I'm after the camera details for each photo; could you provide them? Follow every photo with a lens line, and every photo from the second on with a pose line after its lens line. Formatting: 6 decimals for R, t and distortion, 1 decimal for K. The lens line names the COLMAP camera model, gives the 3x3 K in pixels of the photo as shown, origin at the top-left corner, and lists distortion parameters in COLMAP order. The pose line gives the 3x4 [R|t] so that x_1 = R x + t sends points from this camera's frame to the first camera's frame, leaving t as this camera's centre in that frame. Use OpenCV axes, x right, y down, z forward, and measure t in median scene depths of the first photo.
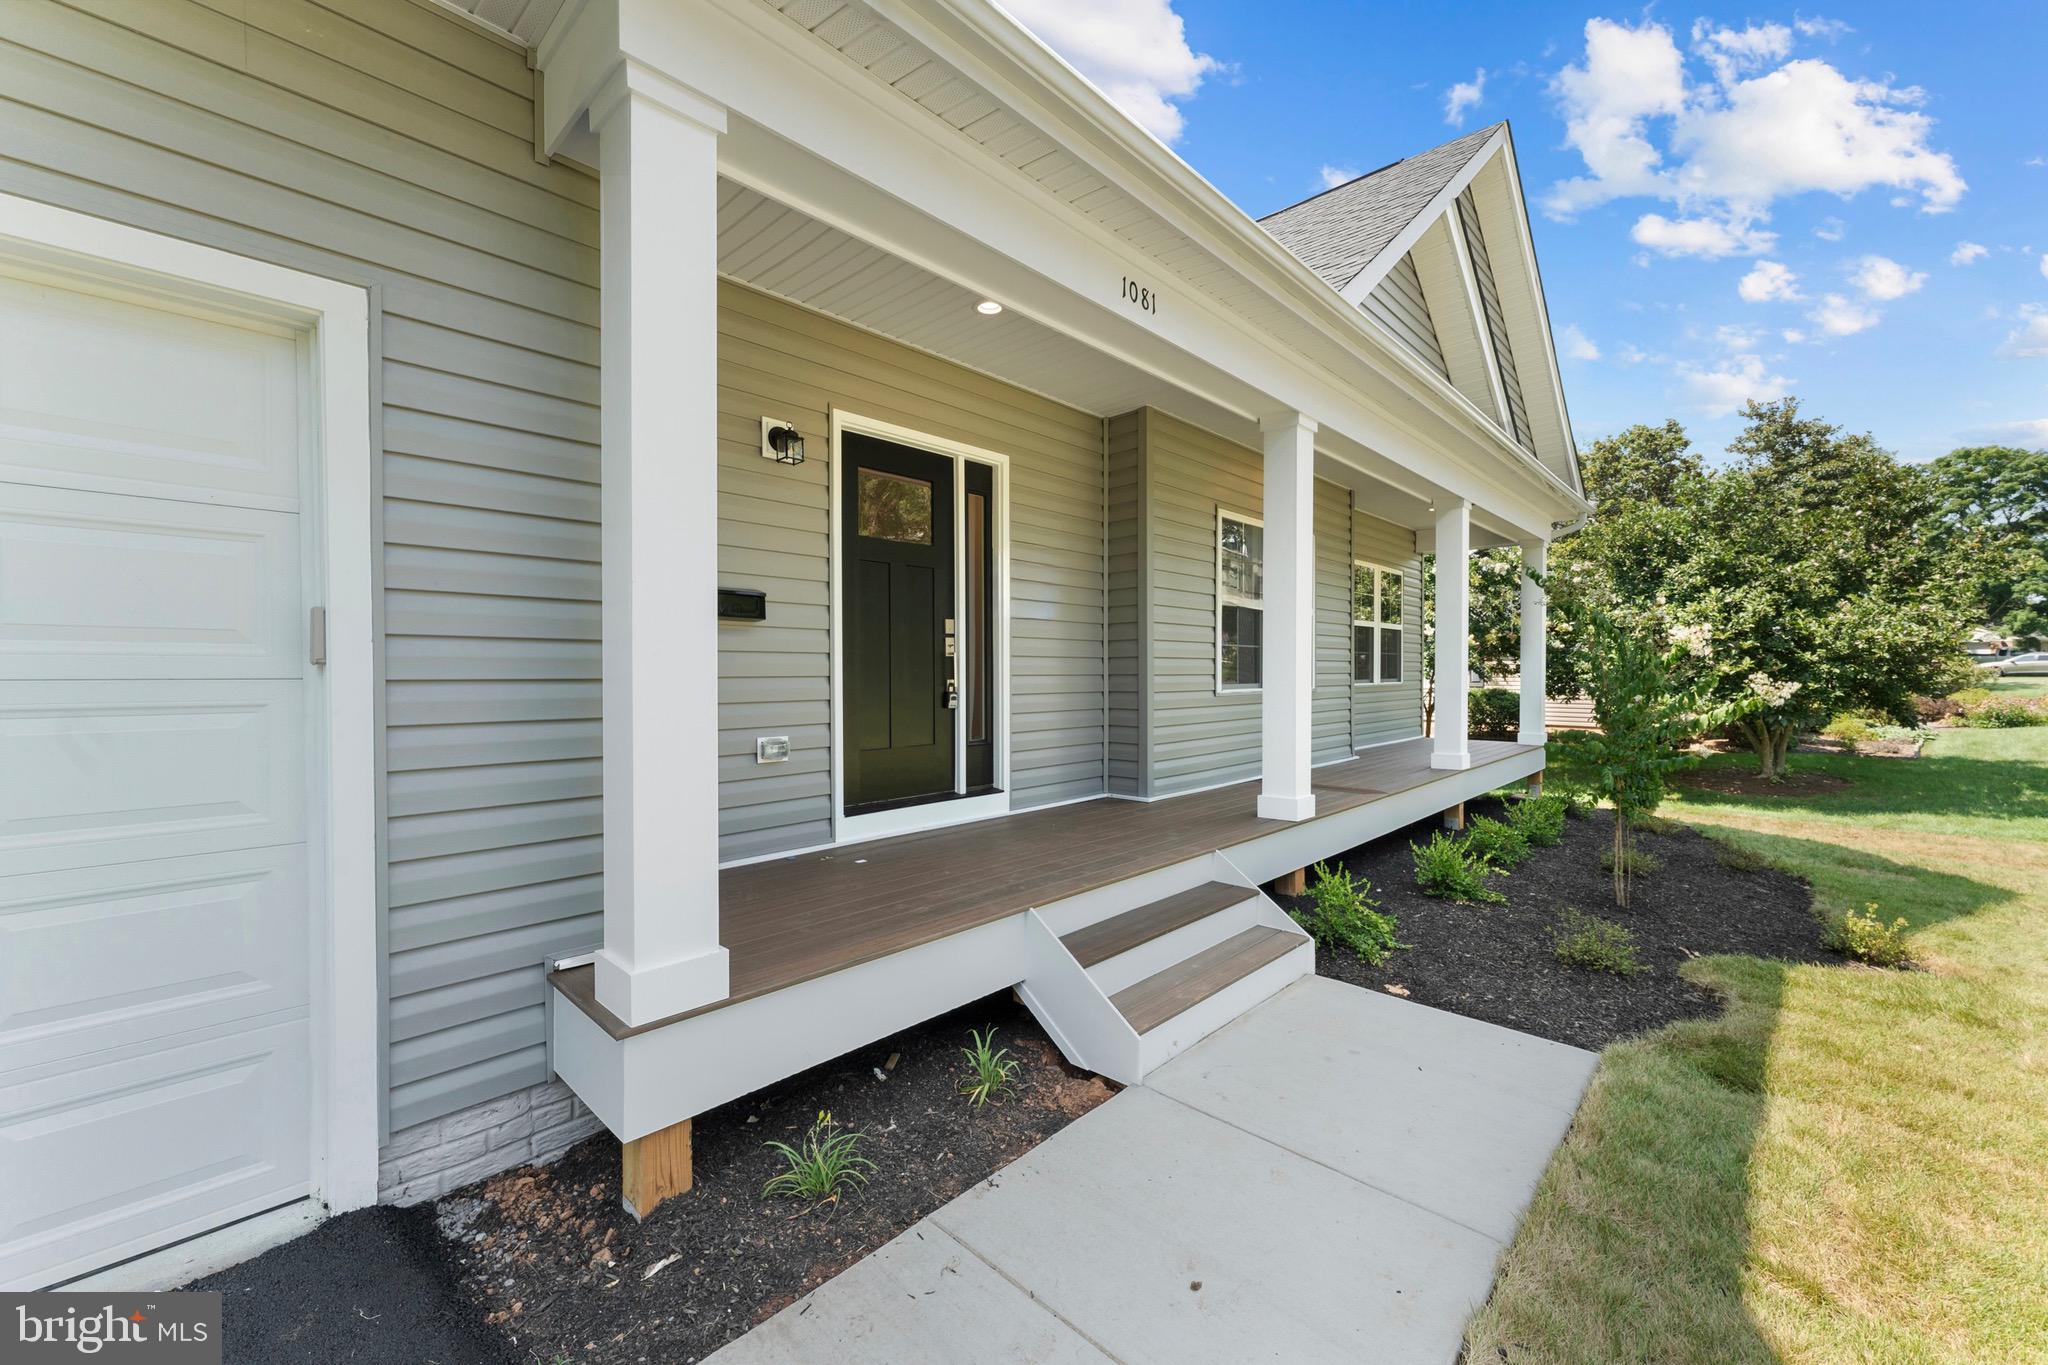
lens RADIAL K [[823.6, 0, 1019.2], [0, 823.6, 658.3], [0, 0, 1]] dist [-0.000326, -0.000070]
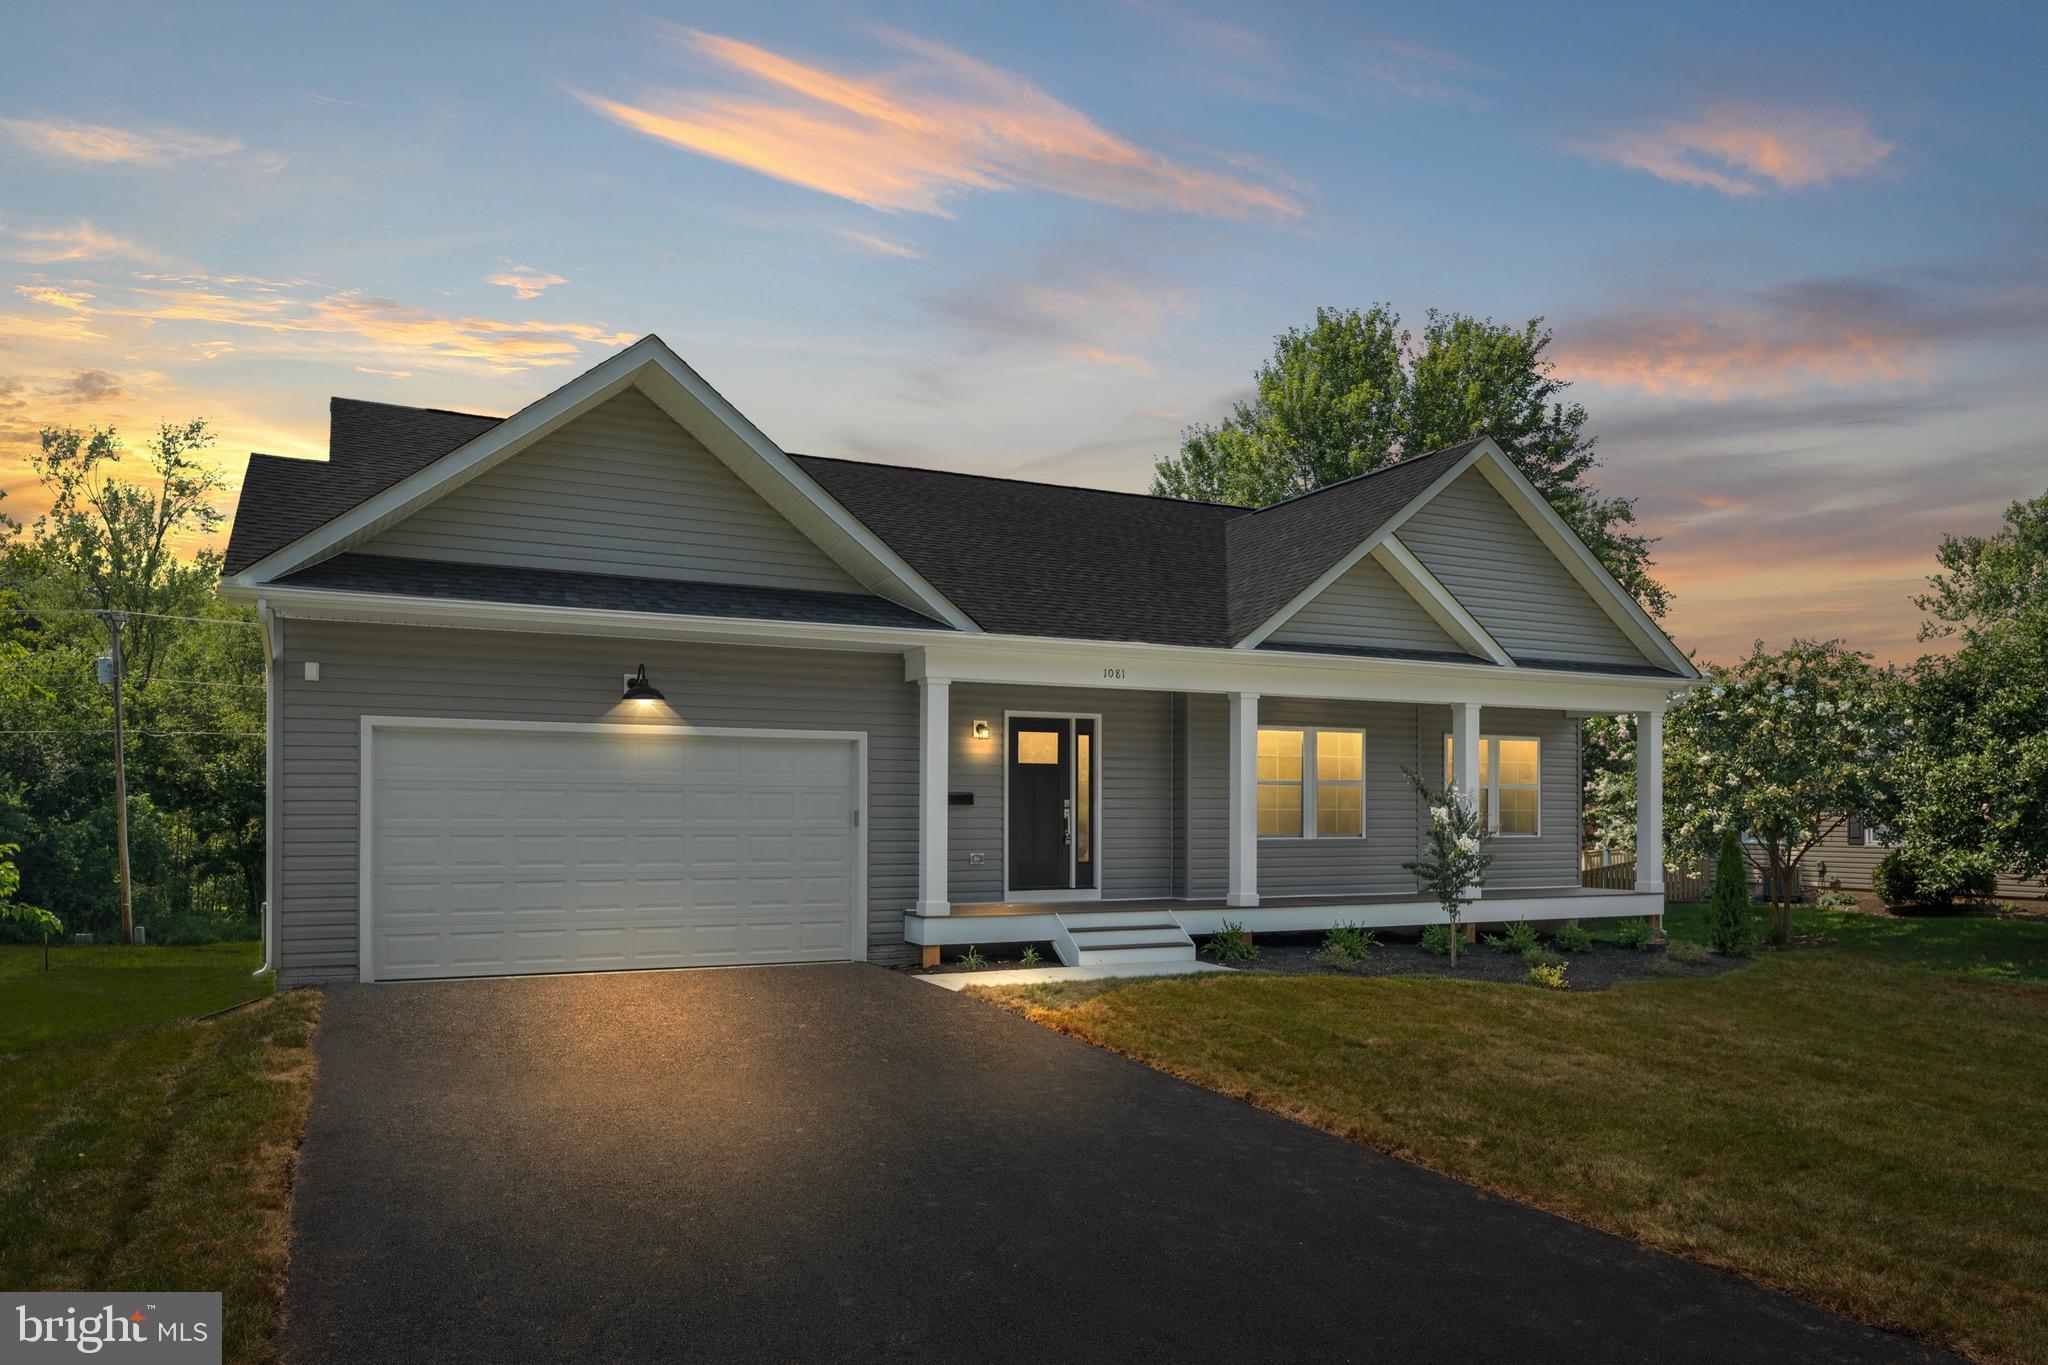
lens RADIAL K [[1442.6, 0, 1024.0], [0, 1442.6, 682.5], [0, 0, 1]] dist [0.007181, 0.001987]
pose [[0.938379, -0.023702, -0.344795, 1.389679], [-0.001518, 0.997353, -0.072692, -0.102448], [0.345605, 0.068736, 0.935859, -3.146280]]
